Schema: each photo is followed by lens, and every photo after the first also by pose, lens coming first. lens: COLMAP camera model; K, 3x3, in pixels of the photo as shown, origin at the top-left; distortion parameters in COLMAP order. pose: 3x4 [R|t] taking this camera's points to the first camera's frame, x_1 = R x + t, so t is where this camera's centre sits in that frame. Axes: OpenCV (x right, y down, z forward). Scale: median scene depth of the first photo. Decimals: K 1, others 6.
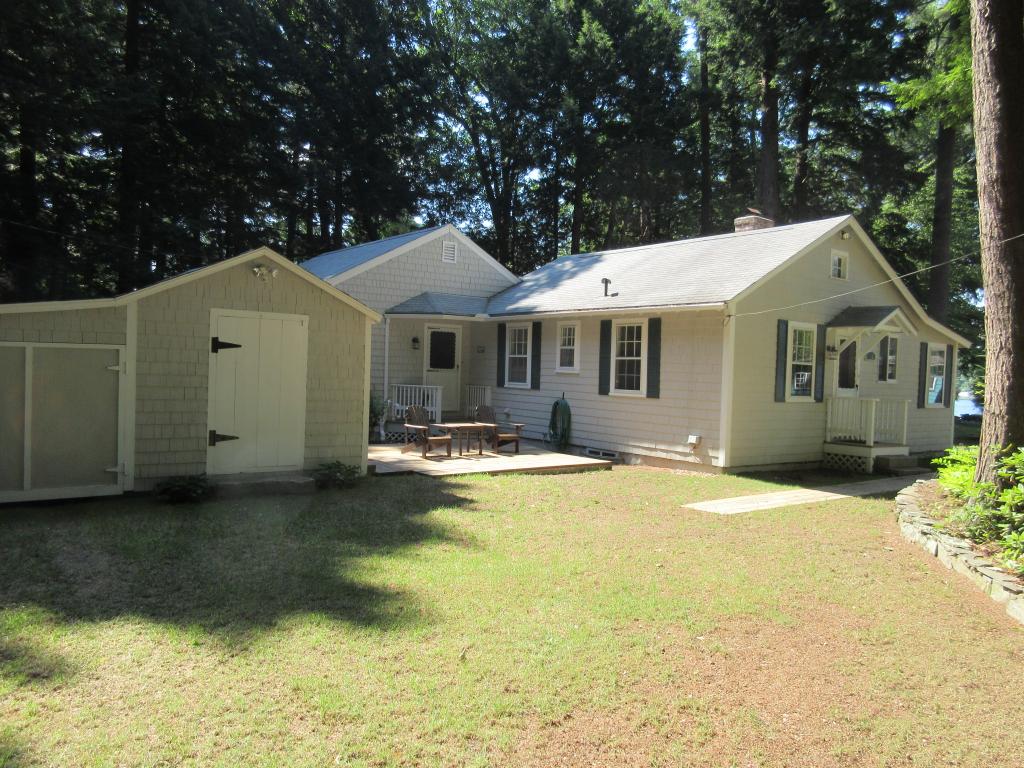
lens RADIAL K [[737.4, 0, 509.1], [0, 737.4, 380.3], [0, 0, 1]] dist [-0.007153, 0.002655]
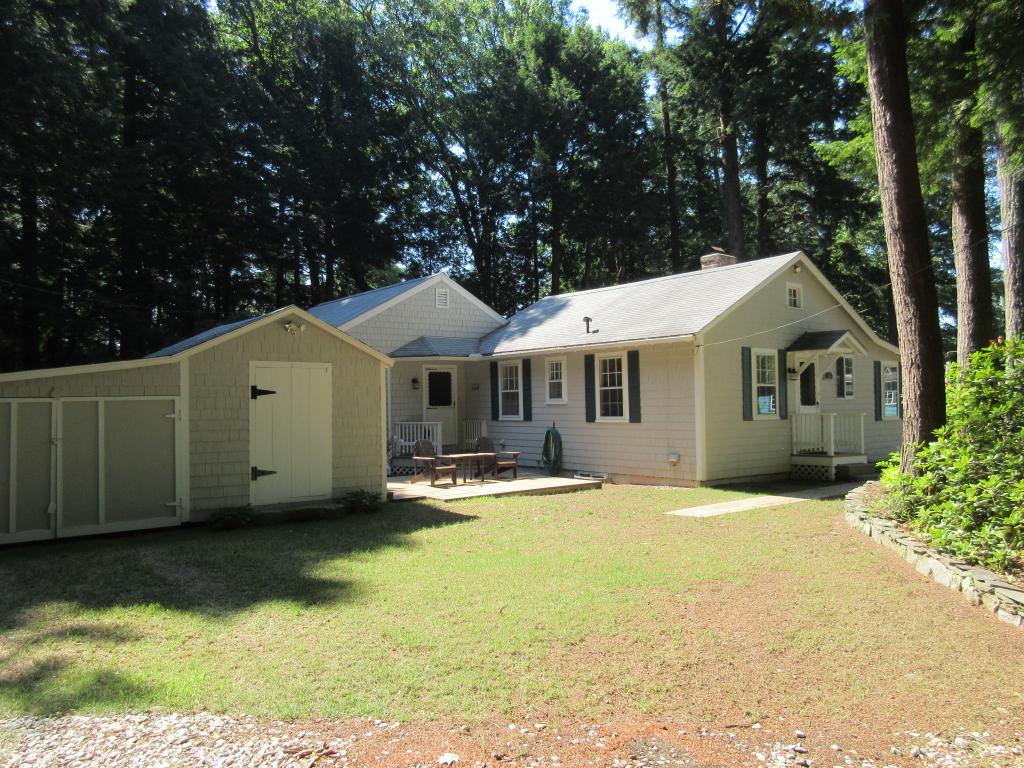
lens RADIAL K [[737.4, 0, 509.1], [0, 737.4, 380.3], [0, 0, 1]] dist [-0.007153, 0.002655]
pose [[0.998615, -0.046938, 0.023755, -0.016776], [0.048057, 0.997643, -0.048986, 0.005625], [-0.021400, 0.050060, 0.998517, -0.103204]]
